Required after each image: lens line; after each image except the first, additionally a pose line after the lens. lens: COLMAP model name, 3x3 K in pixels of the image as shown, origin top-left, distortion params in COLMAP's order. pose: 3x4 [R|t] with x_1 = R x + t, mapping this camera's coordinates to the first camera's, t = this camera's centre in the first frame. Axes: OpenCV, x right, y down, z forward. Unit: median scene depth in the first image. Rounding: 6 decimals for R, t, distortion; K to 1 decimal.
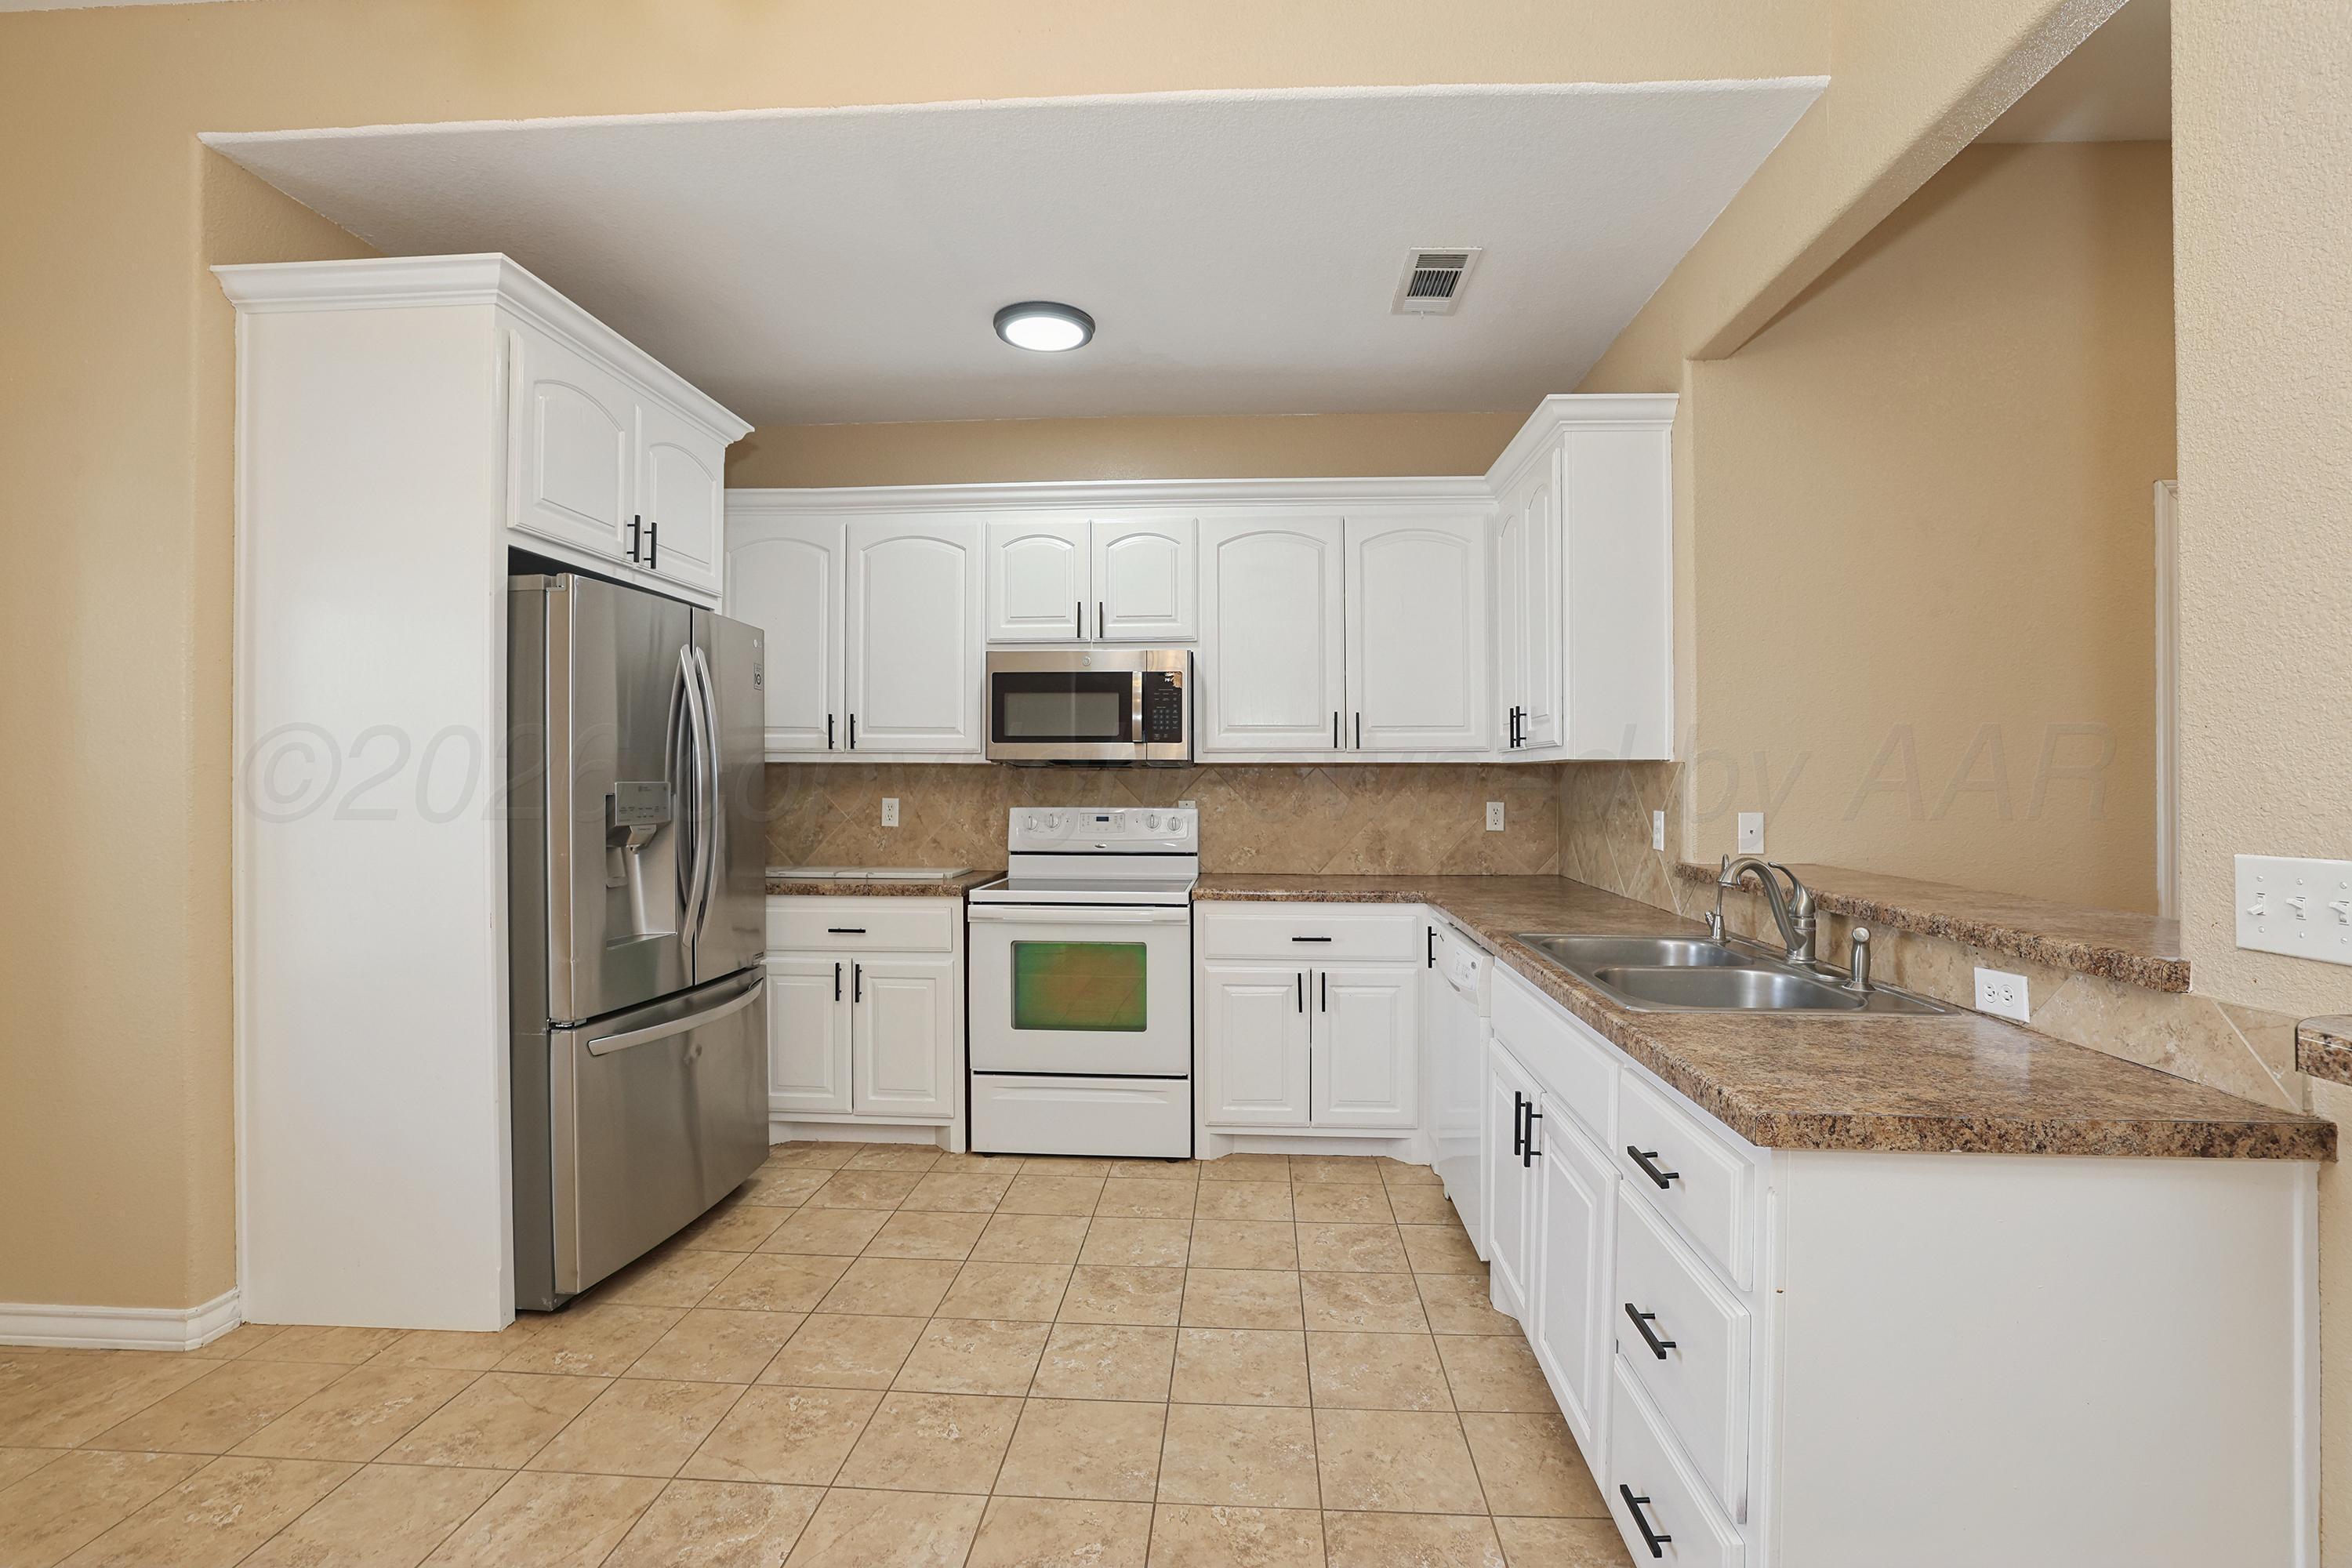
lens RADIAL K [[1037.5, 0, 1184.2], [0, 1037.5, 782.1], [0, 0, 1]] dist [-0.049498, 0.020400]
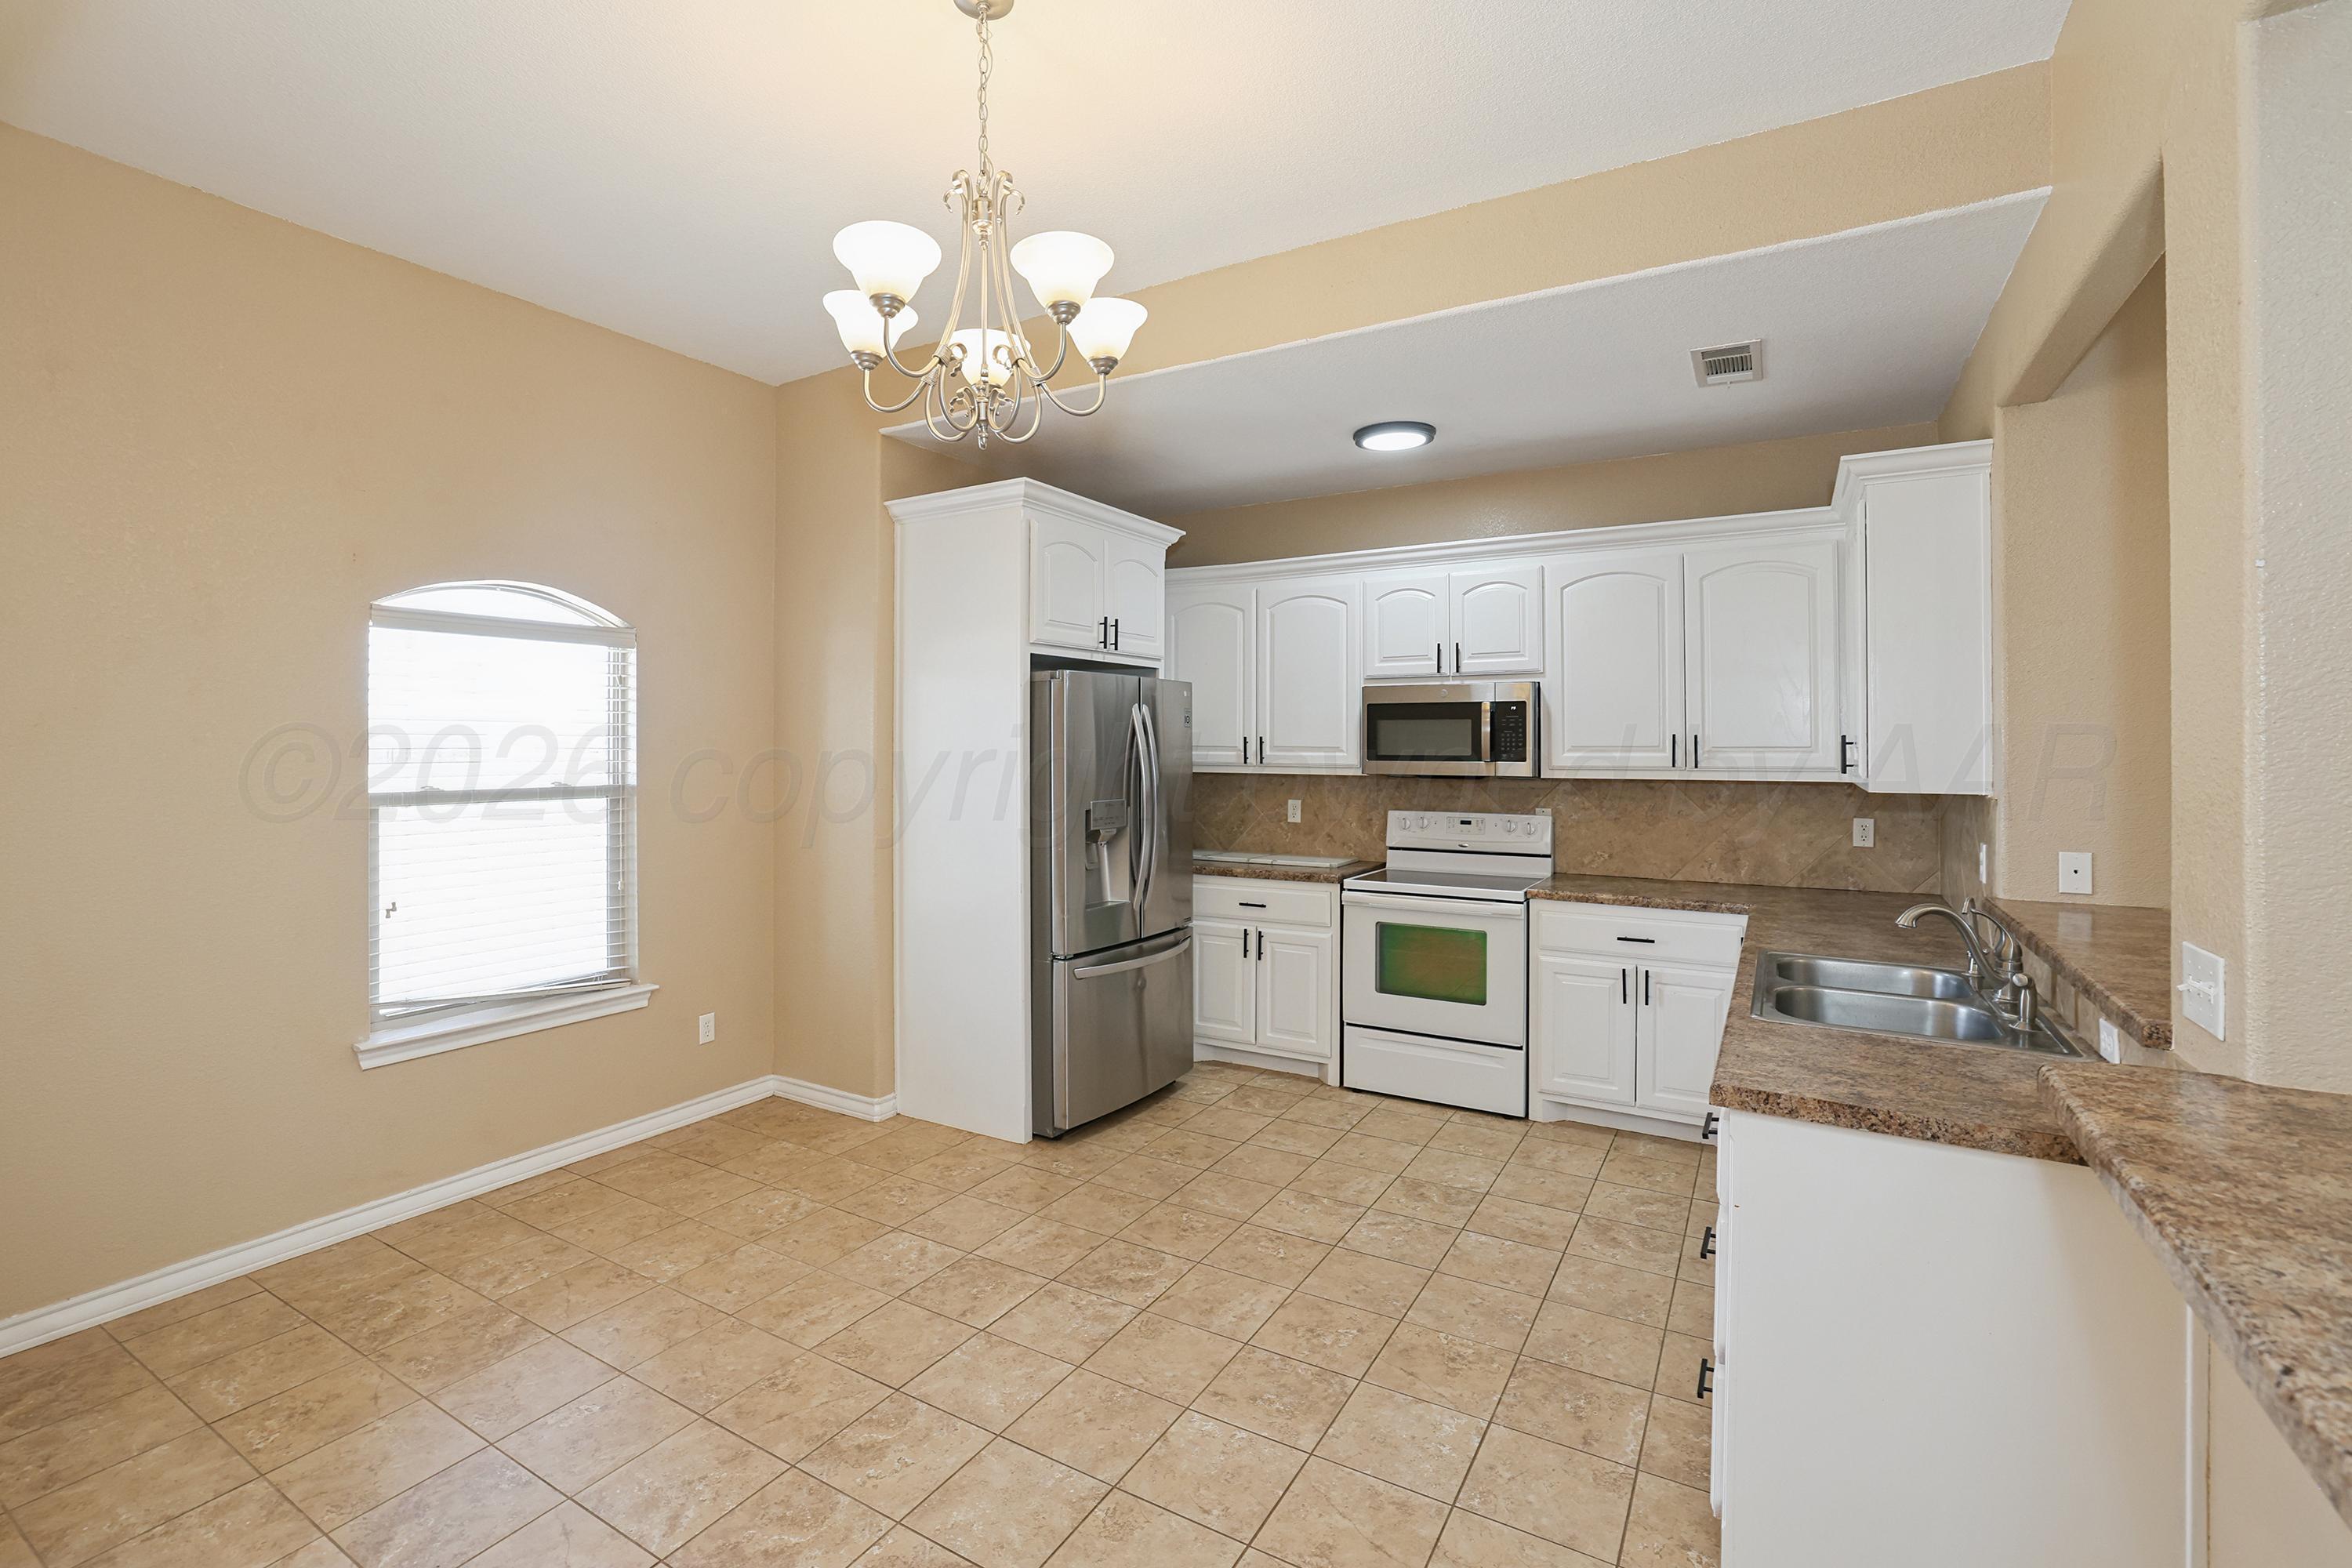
lens RADIAL K [[1034.4, 0, 1144.7], [0, 1034.4, 750.6], [0, 0, 1]] dist [-0.047240, 0.020758]
pose [[0.887167, 0.001956, -0.461445, 0.182809], [-0.001493, 0.999998, 0.001367, -0.062752], [0.461447, -0.000524, 0.887168, -0.267456]]
